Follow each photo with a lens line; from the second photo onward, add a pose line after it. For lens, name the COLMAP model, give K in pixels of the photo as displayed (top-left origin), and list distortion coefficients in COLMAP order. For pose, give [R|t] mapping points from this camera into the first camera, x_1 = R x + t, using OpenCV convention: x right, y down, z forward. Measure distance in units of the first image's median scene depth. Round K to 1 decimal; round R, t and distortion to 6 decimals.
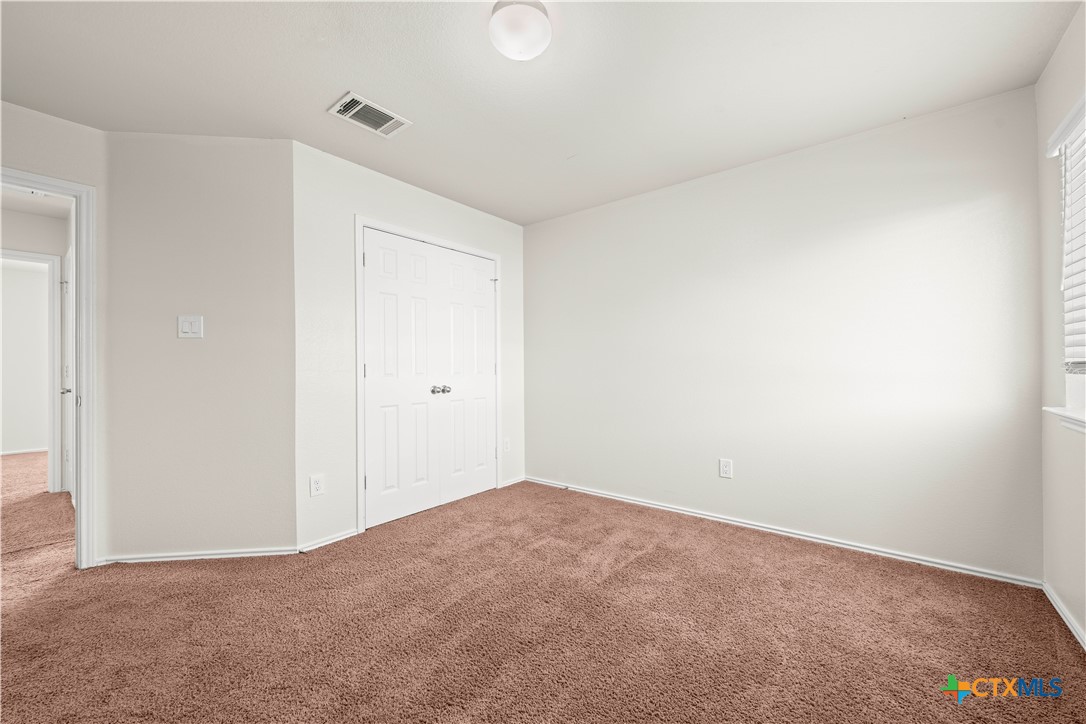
lens RADIAL K [[431.0, 0, 549.3], [0, 431.0, 366.5], [0, 0, 1]] dist [0.001976, -0.000763]
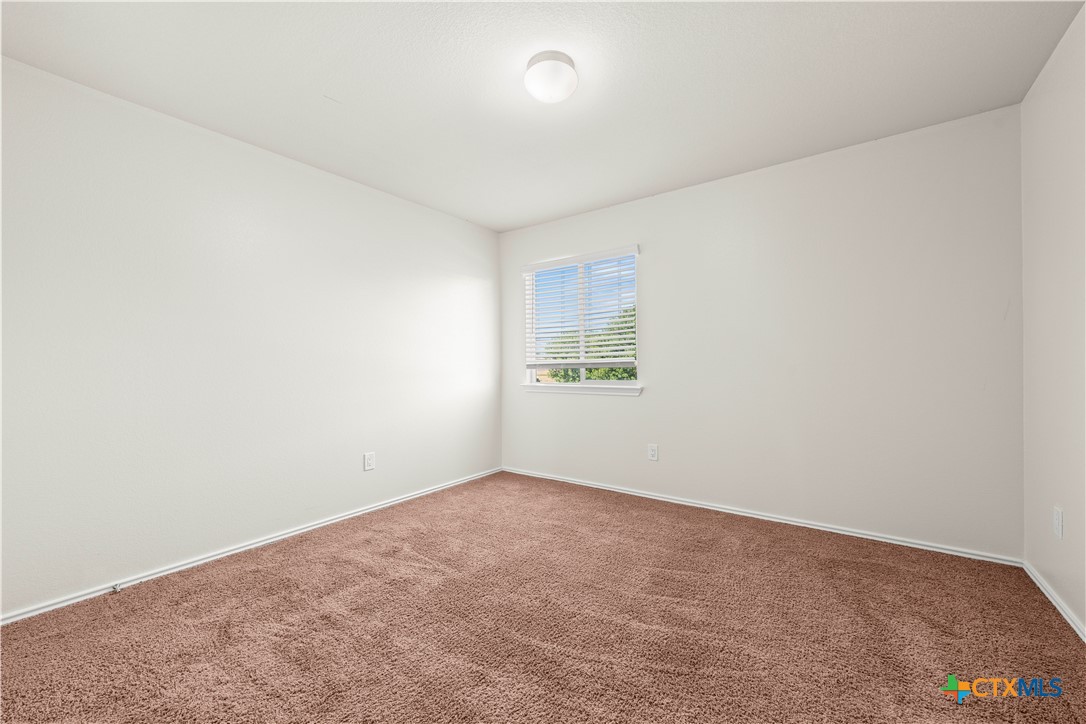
lens RADIAL K [[431.0, 0, 543.7], [0, 431.0, 368.7], [0, 0, 1]] dist [0.001976, -0.000763]
pose [[-0.036300, -0.003545, 0.999335, -0.746197], [0.013831, 0.999896, 0.004049, 0.003615], [-0.999245, 0.013969, -0.036247, 0.642030]]
